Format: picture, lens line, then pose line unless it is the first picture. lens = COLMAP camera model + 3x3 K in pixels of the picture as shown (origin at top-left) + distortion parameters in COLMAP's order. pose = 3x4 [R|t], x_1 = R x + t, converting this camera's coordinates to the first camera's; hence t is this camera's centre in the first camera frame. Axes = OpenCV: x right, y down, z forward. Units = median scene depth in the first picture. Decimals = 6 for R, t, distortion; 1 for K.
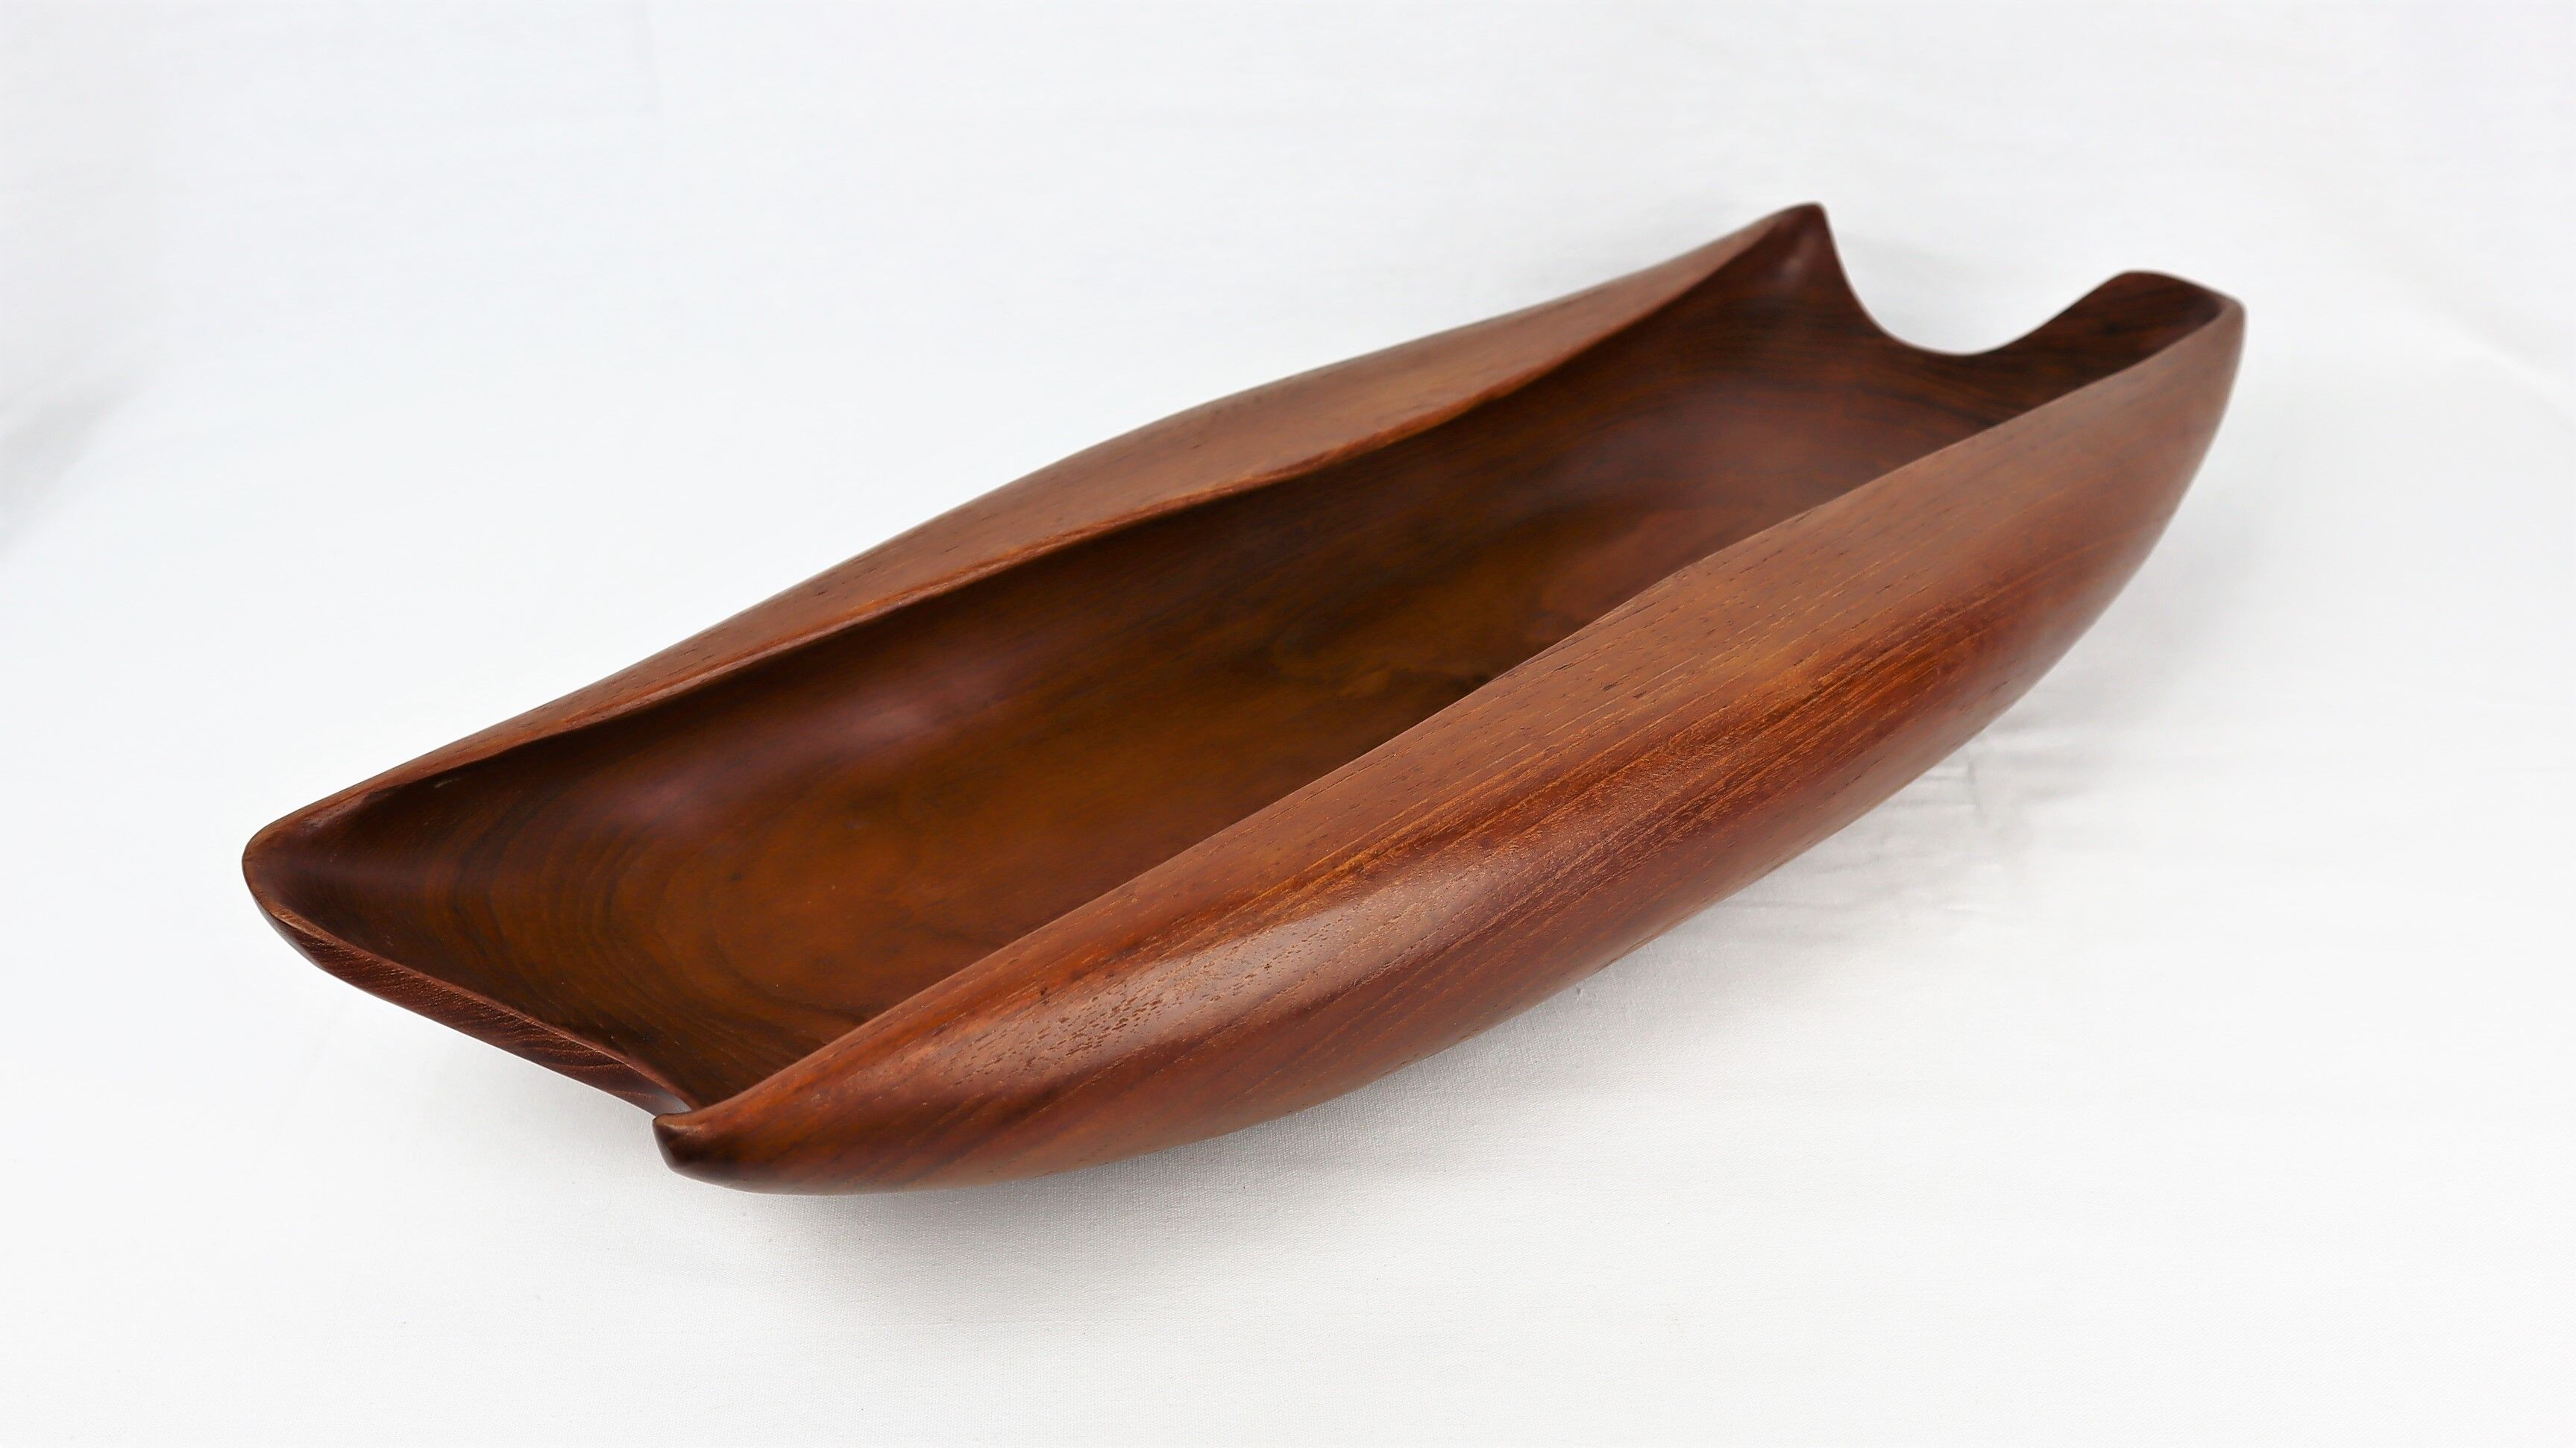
lens RADIAL K [[1268.6, 0, 1288.0], [0, 1268.6, 724.0], [0, 0, 1]] dist [-0.072323, 0.000133]
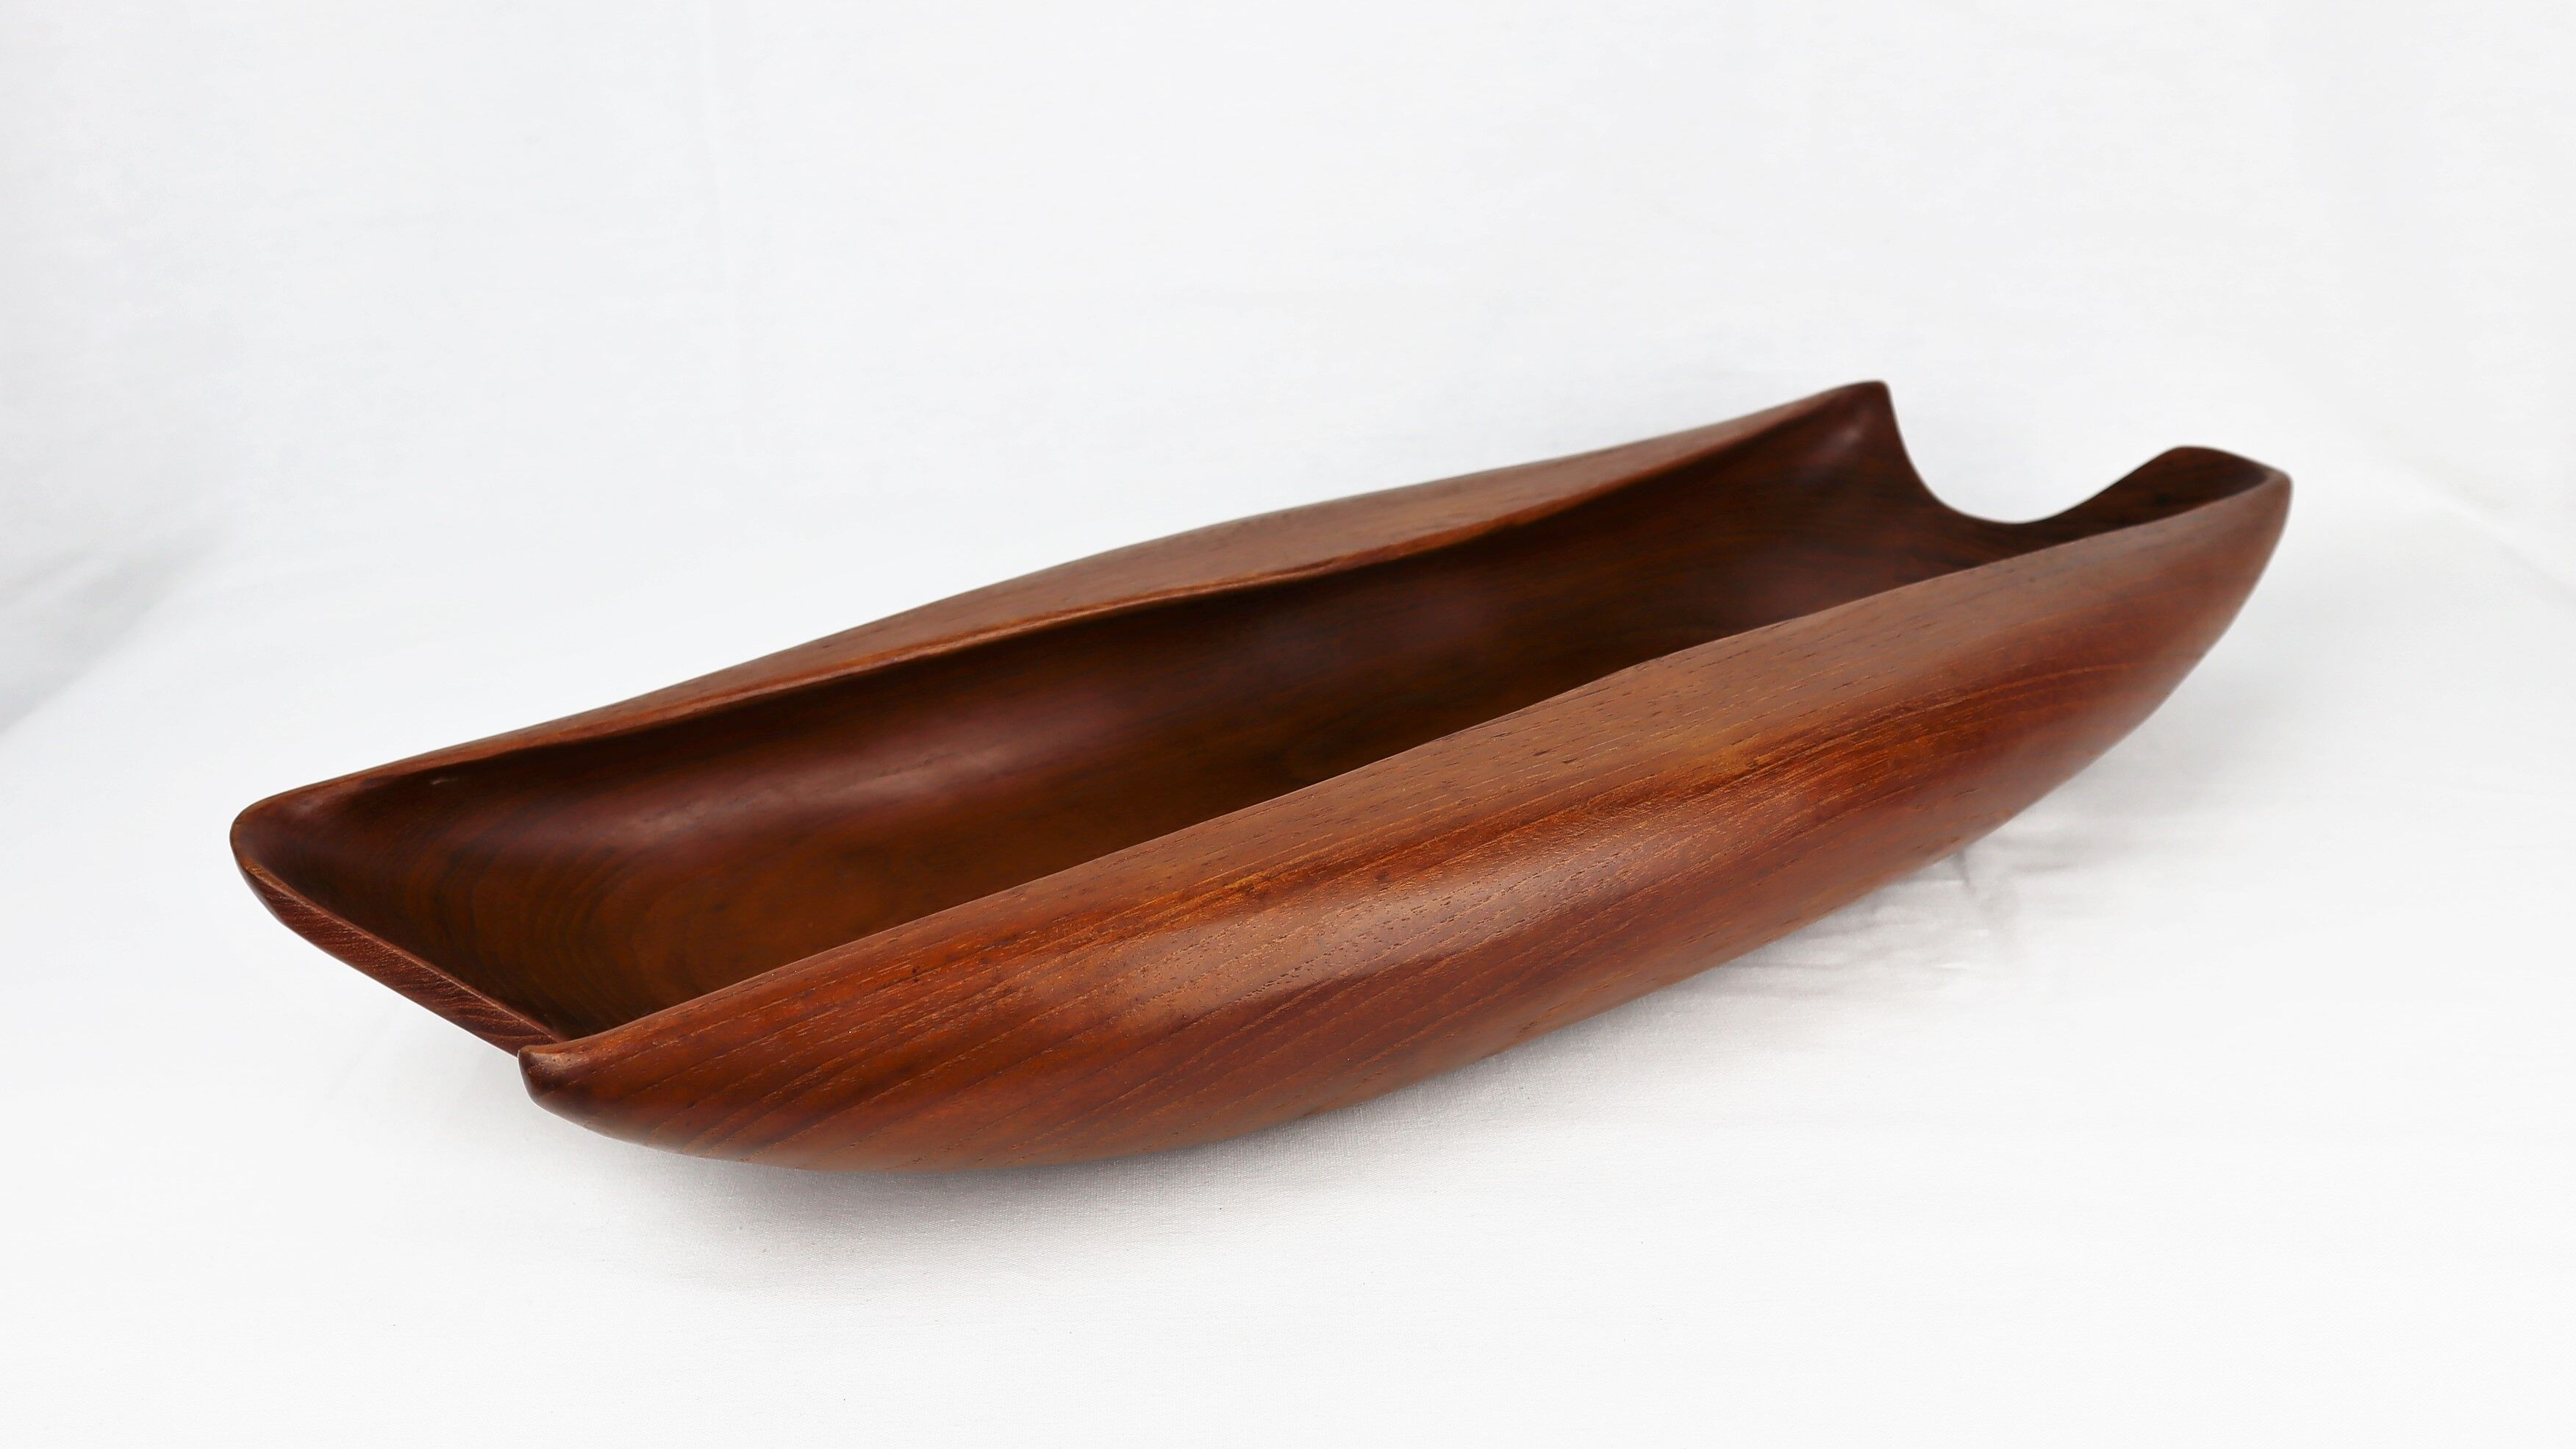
lens RADIAL K [[1233.1, 0, 1288.0], [0, 1233.1, 724.5], [0, 0, 1]] dist [-0.065863, 0.000514]
pose [[0.997078, 0.048030, -0.059409, 0.115369], [-0.054410, 0.992341, -0.110904, 0.074752], [0.053628, 0.113812, 0.992054, -0.005565]]
